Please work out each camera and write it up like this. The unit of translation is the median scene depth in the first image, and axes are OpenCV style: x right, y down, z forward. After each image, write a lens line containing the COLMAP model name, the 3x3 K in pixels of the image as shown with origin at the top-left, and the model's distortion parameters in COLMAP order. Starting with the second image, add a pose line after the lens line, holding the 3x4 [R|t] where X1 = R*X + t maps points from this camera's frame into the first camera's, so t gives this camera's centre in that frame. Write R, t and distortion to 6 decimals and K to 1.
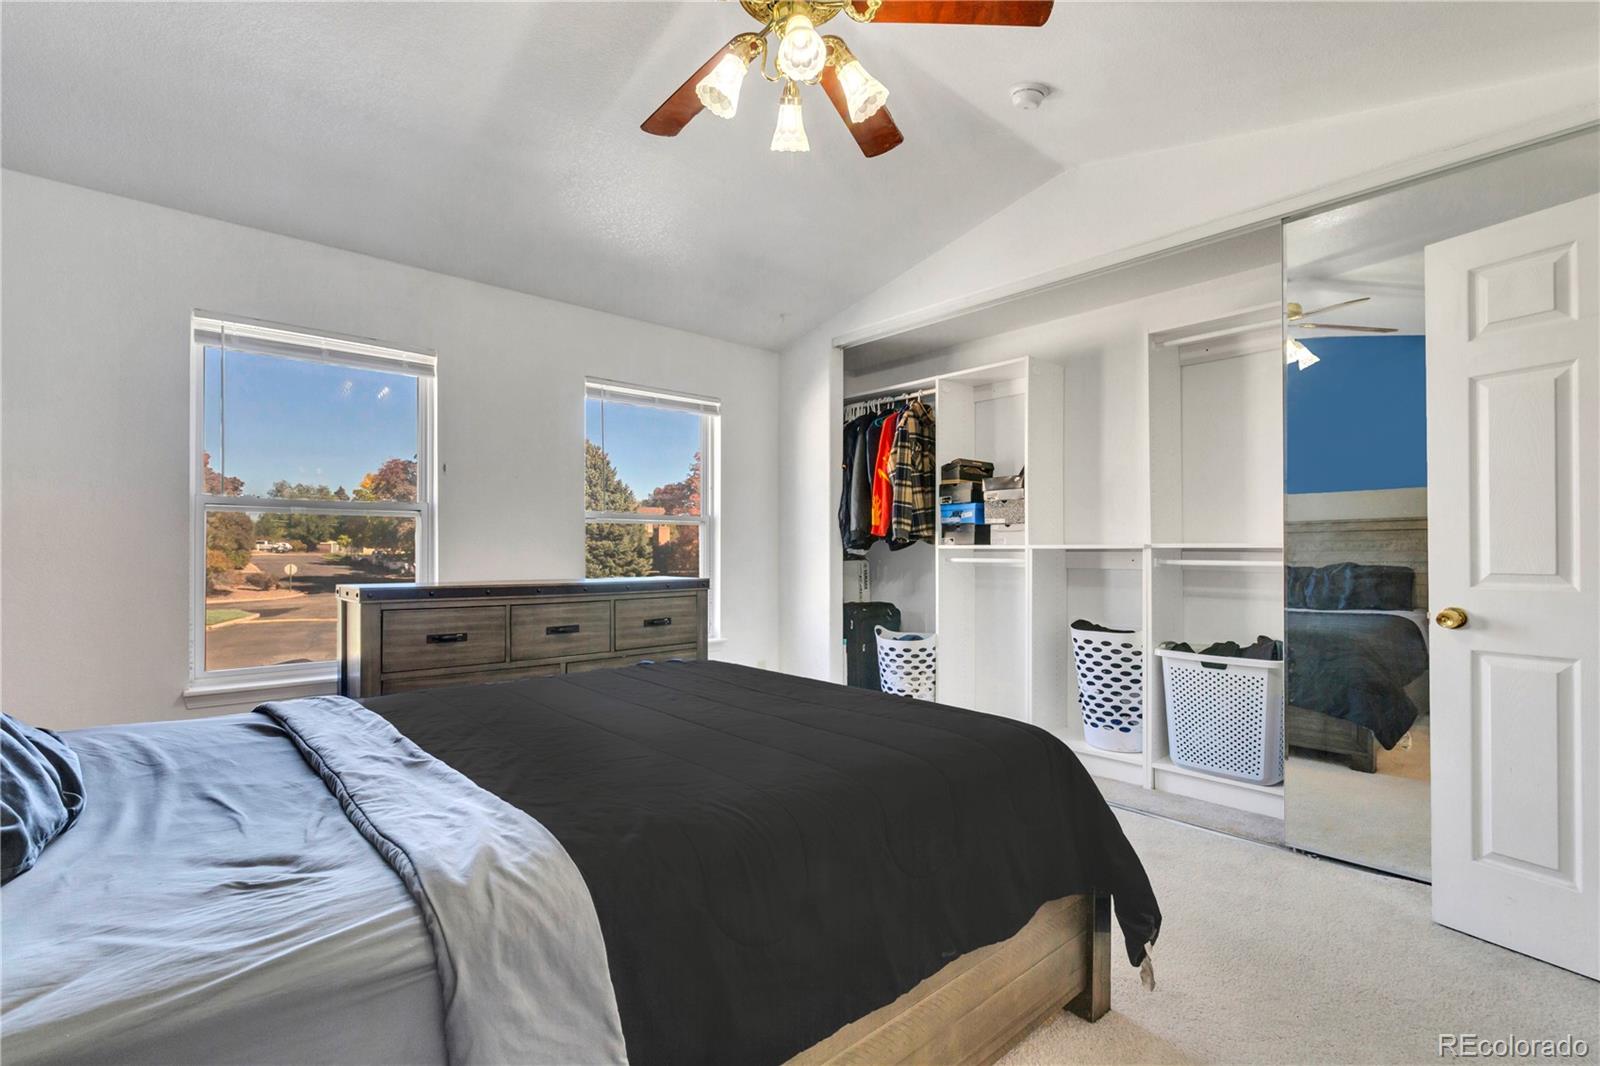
lens RADIAL K [[755.6, 0, 801.2], [0, 755.6, 540.9], [0, 0, 1]] dist [0.002638, 0.000066]
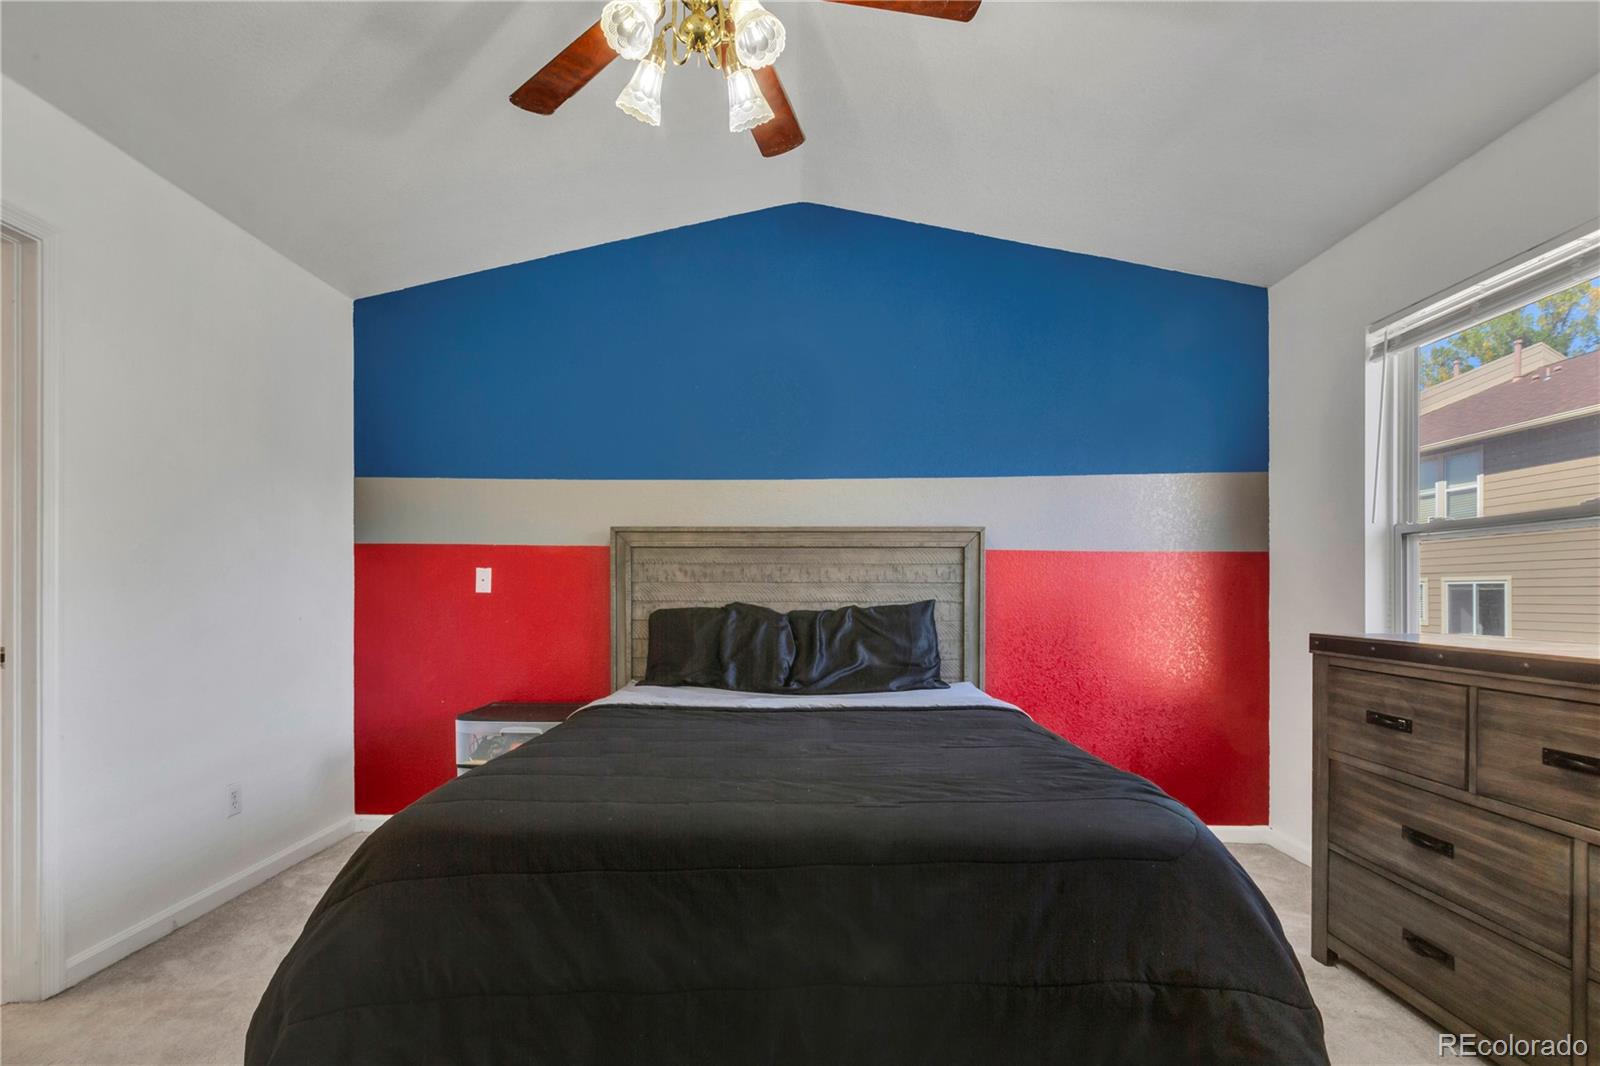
lens RADIAL K [[755.6, 0, 787.9], [0, 755.6, 598.1], [0, 0, 1]] dist [0.002638, 0.000066]
pose [[-0.679549, 0.004661, -0.733615, 0.333166], [0.009901, 0.999947, -0.002818, 0.019716], [0.733563, -0.009178, -0.679559, 1.016604]]
